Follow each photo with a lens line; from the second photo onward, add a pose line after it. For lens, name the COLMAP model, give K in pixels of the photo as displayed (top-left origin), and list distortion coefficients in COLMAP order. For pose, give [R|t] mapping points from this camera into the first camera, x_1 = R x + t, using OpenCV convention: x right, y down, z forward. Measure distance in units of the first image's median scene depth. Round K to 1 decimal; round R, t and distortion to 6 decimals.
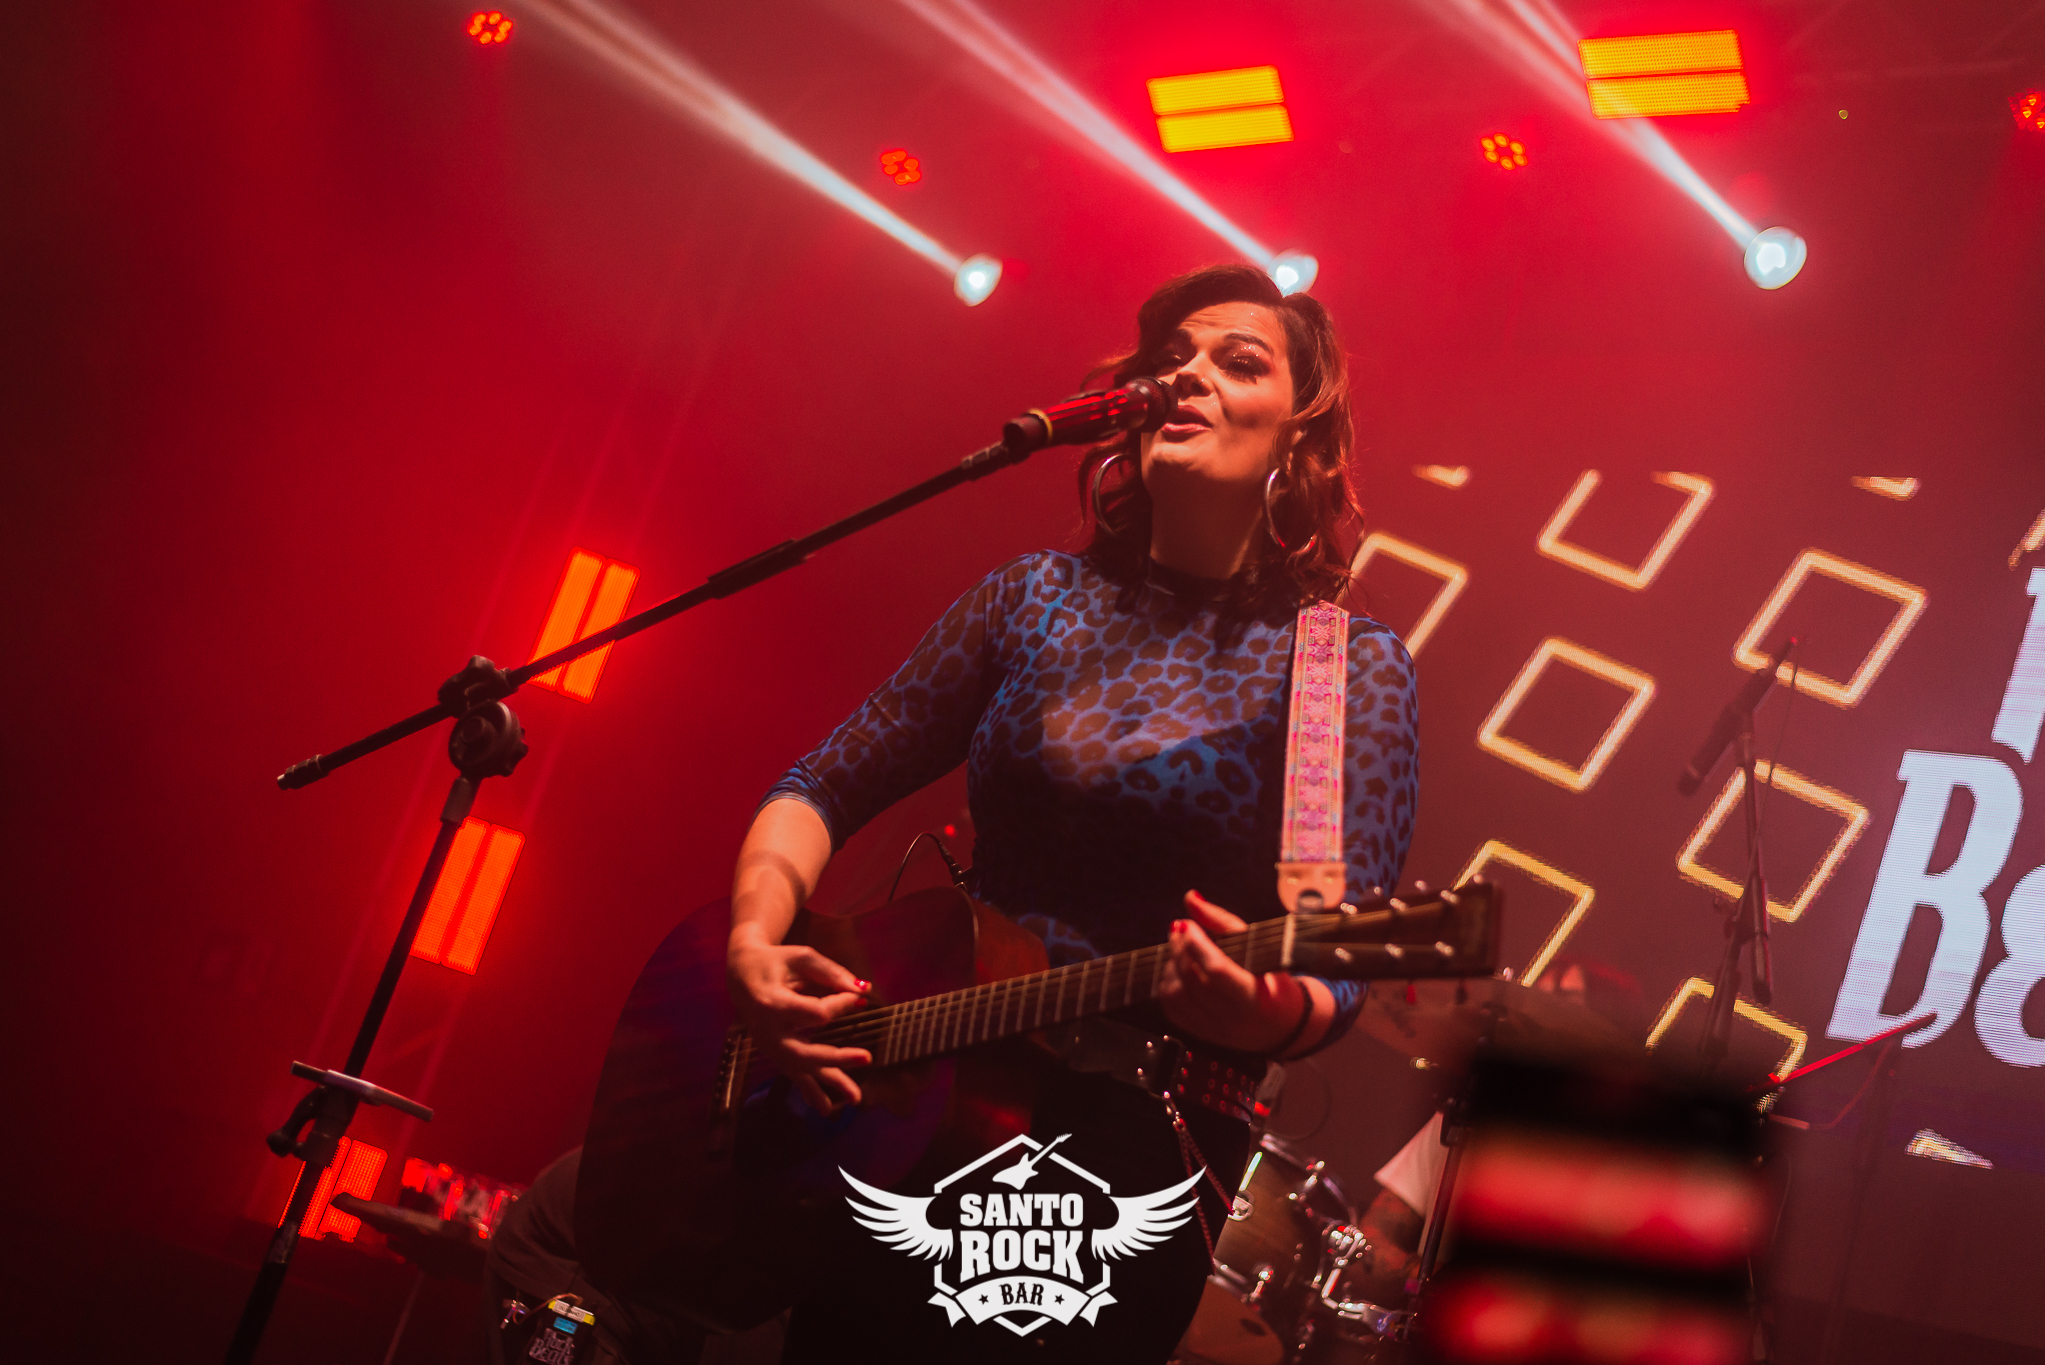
lens RADIAL K [[3046.9, 0, 1022.5], [0, 3046.9, 682.5], [0, 0, 1]] dist [0.008207, 0.088761]
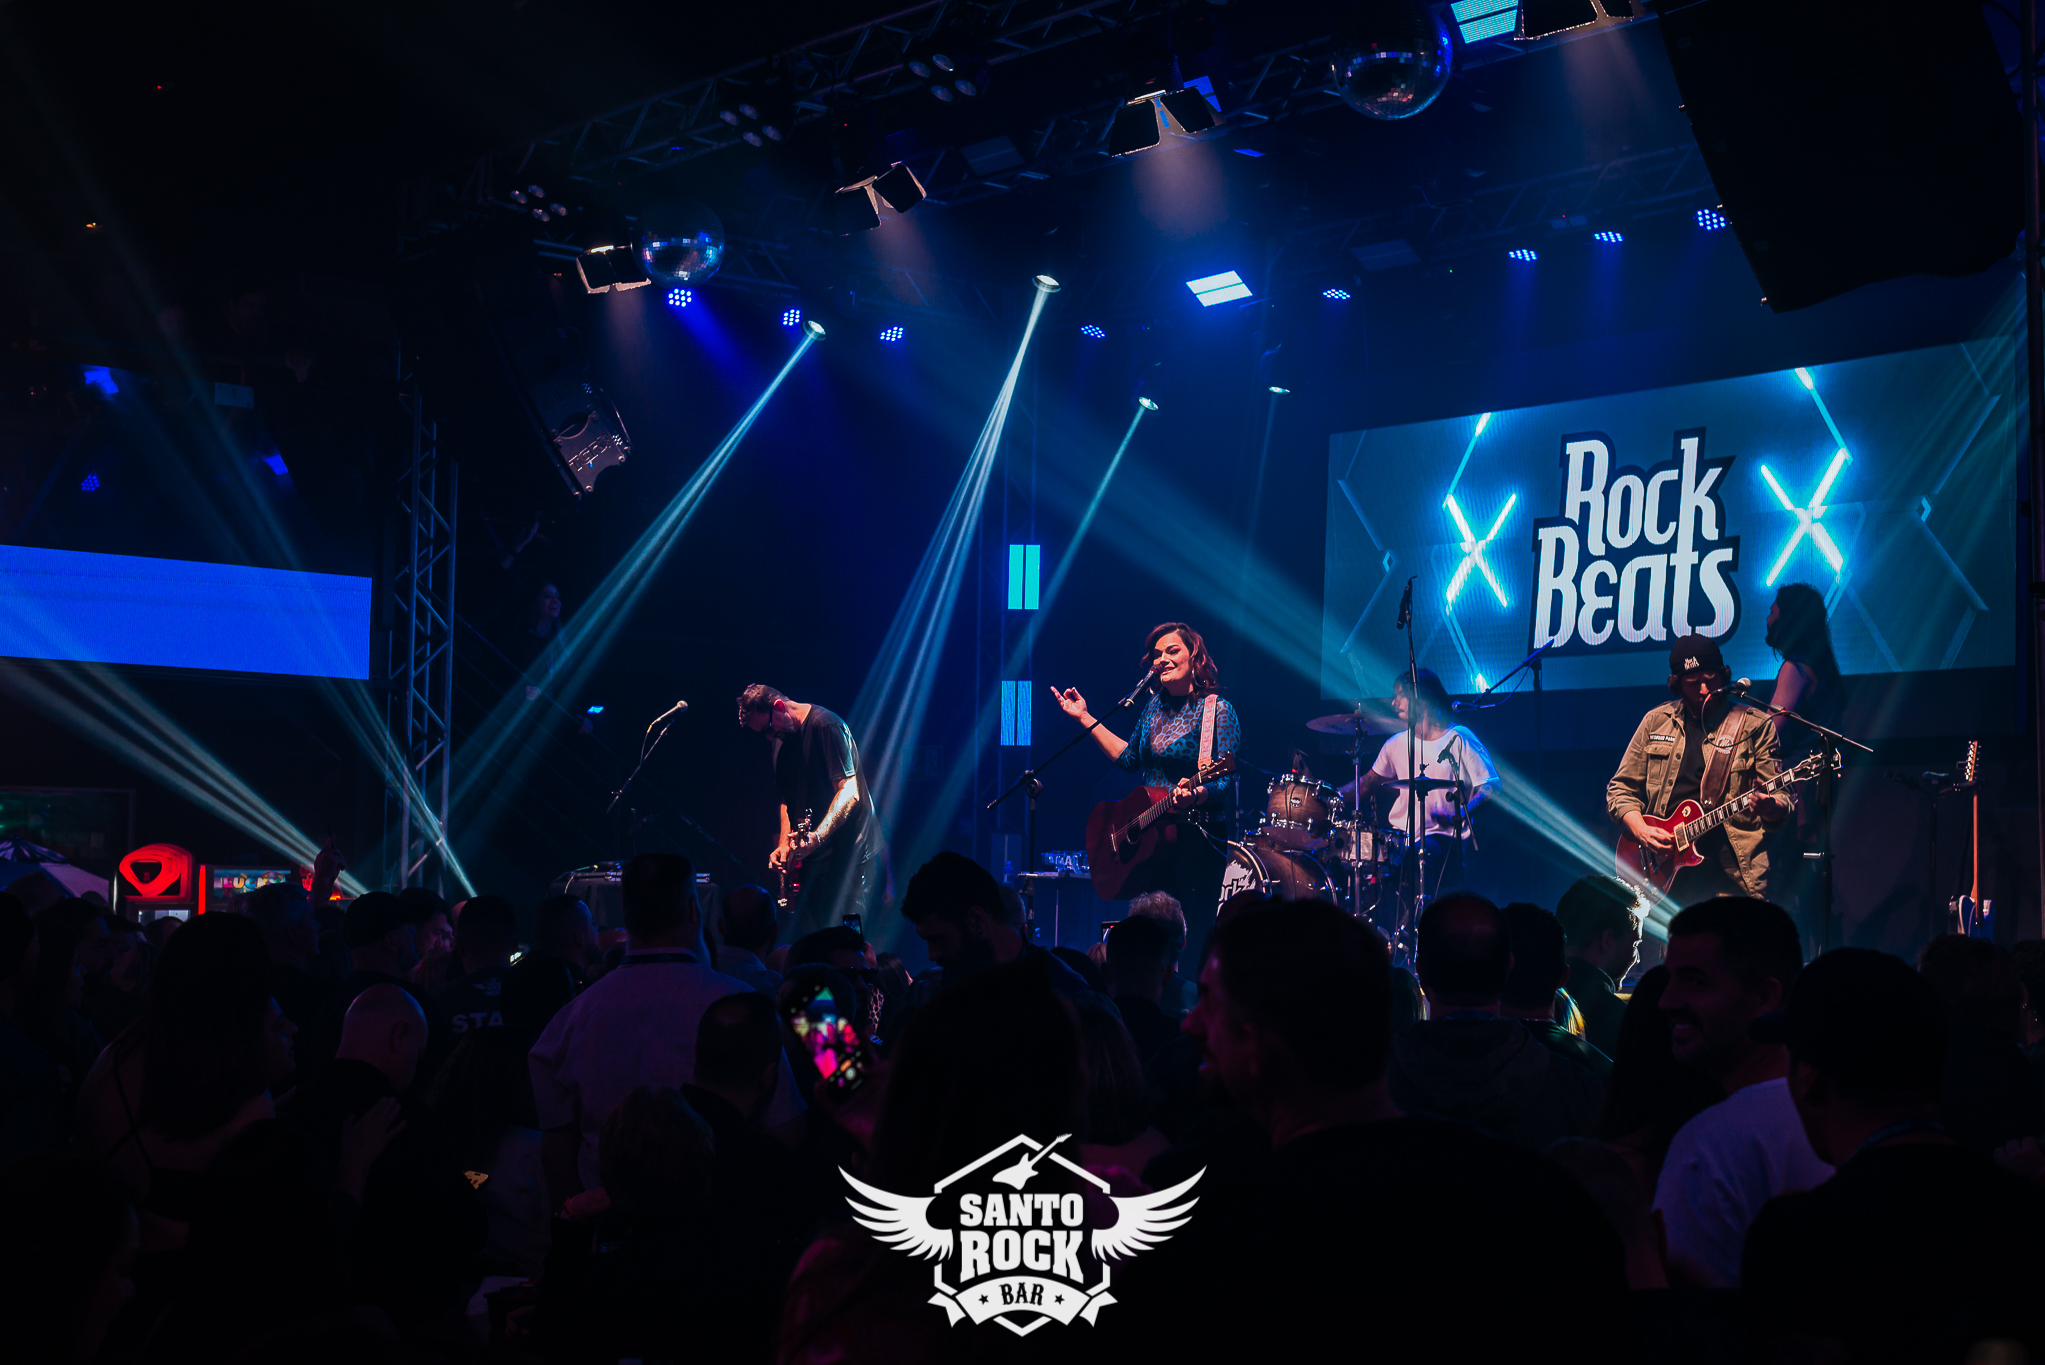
lens RADIAL K [[3029.8, 0, 1026.8], [0, 3029.8, 668.2], [0, 0, 1]] dist [0.008372, 0.137217]
pose [[0.935714, -0.300700, -0.184439, 0.333080], [0.329147, 0.932309, 0.149875, -0.399931], [0.126887, -0.200948, 0.971349, -1.574230]]
